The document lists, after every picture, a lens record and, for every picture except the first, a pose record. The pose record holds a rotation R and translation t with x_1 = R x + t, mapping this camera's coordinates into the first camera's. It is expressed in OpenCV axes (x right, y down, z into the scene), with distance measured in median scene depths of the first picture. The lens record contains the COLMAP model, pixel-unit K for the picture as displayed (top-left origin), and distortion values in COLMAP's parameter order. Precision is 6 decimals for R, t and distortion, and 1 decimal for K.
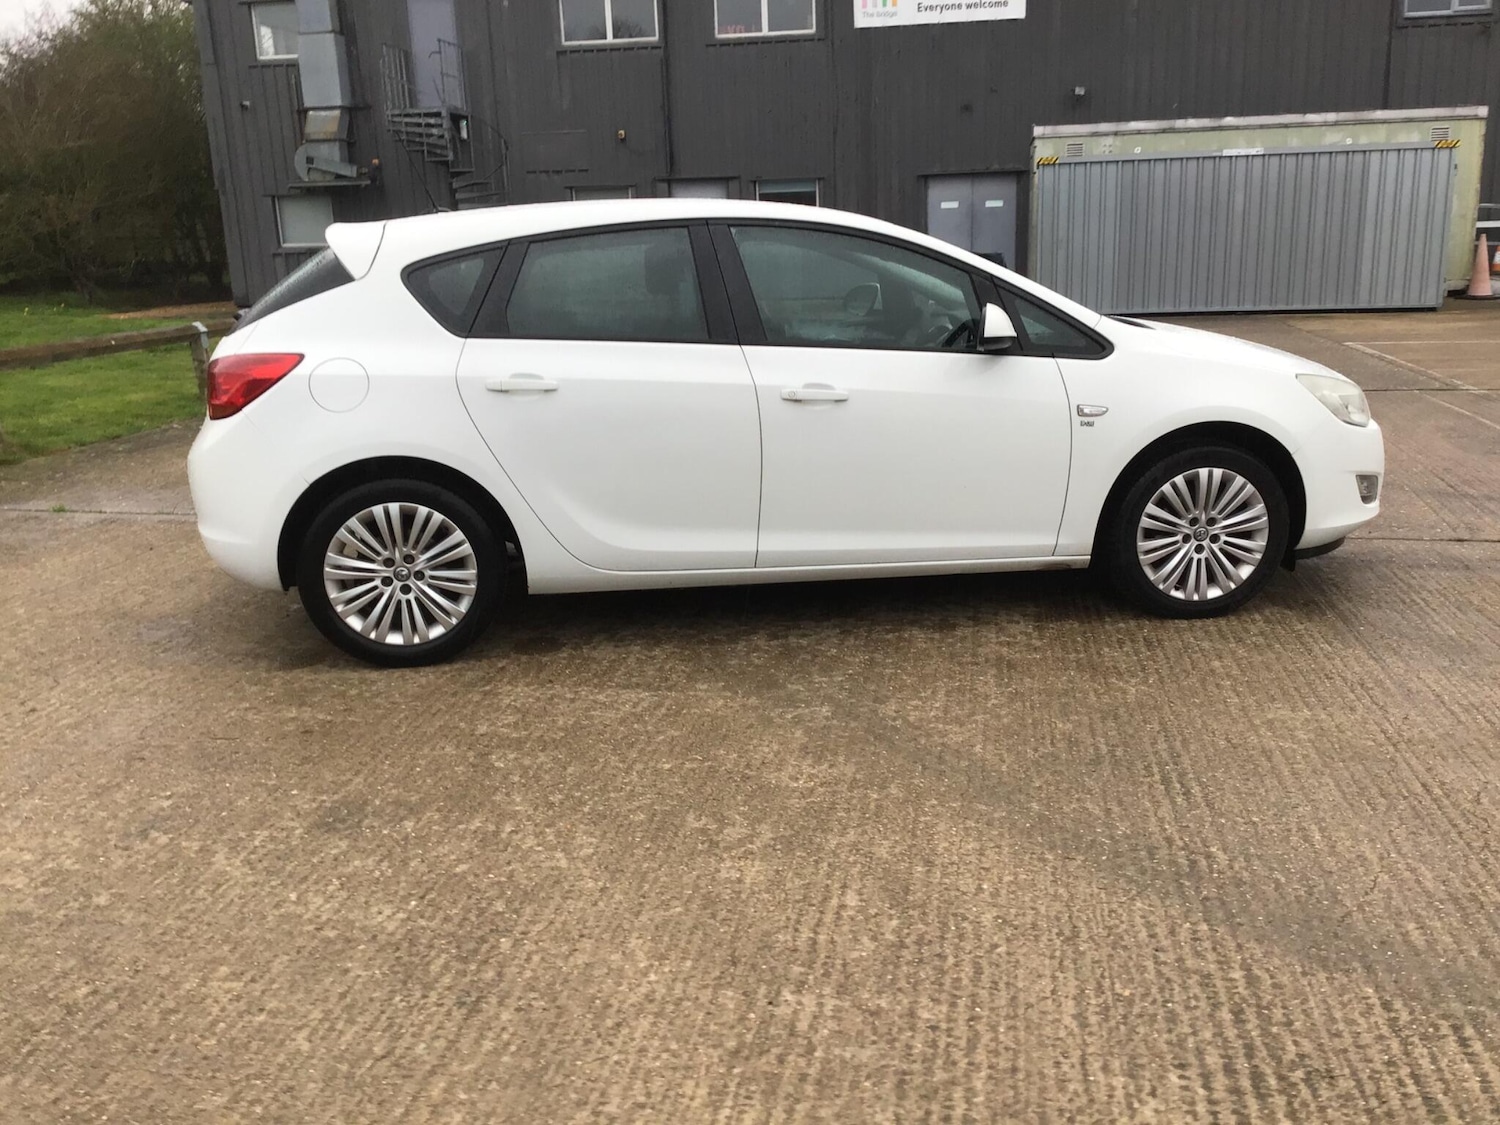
lens RADIAL K [[1292.7, 0, 750.0], [0, 1292.7, 562.5], [0, 0, 1]] dist [0.080910, -0.092090]
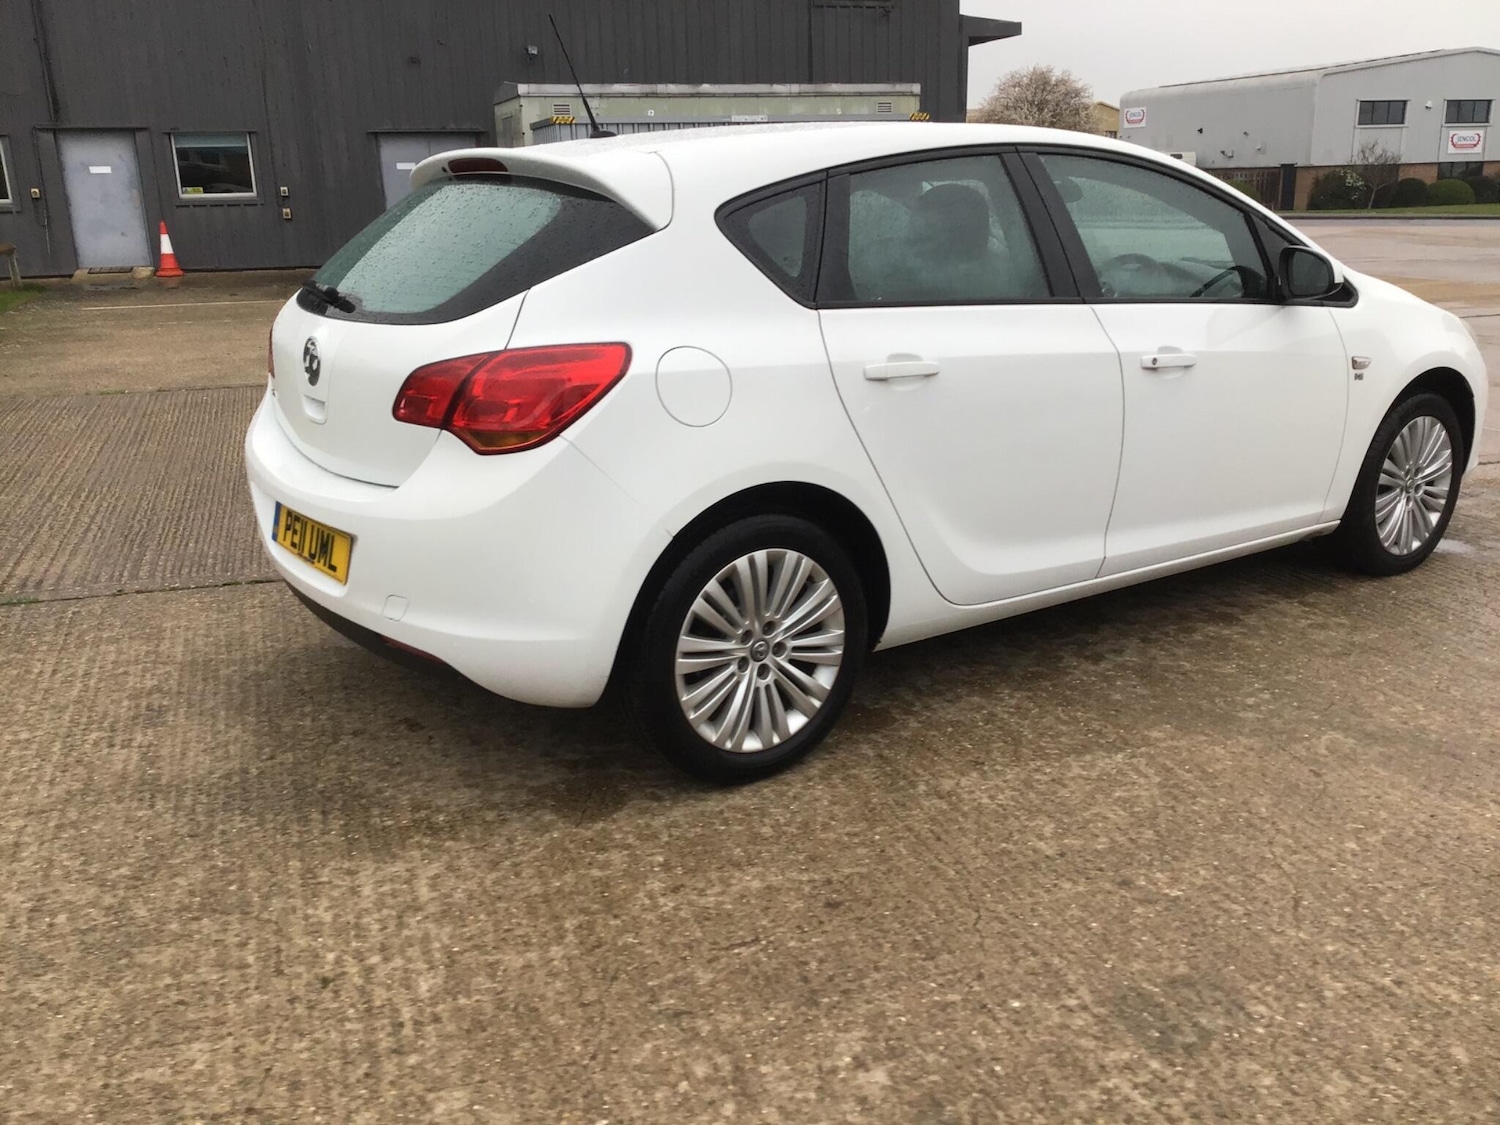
lens RADIAL K [[1316.3, 0, 730.0], [0, 1316.3, 569.2], [0, 0, 1]] dist [0.105992, -0.145737]
pose [[0.885798, -0.123631, 0.447301, -0.567116], [0.114625, 0.992284, 0.047268, -0.066675], [-0.449693, 0.009402, 0.893134, 0.353907]]
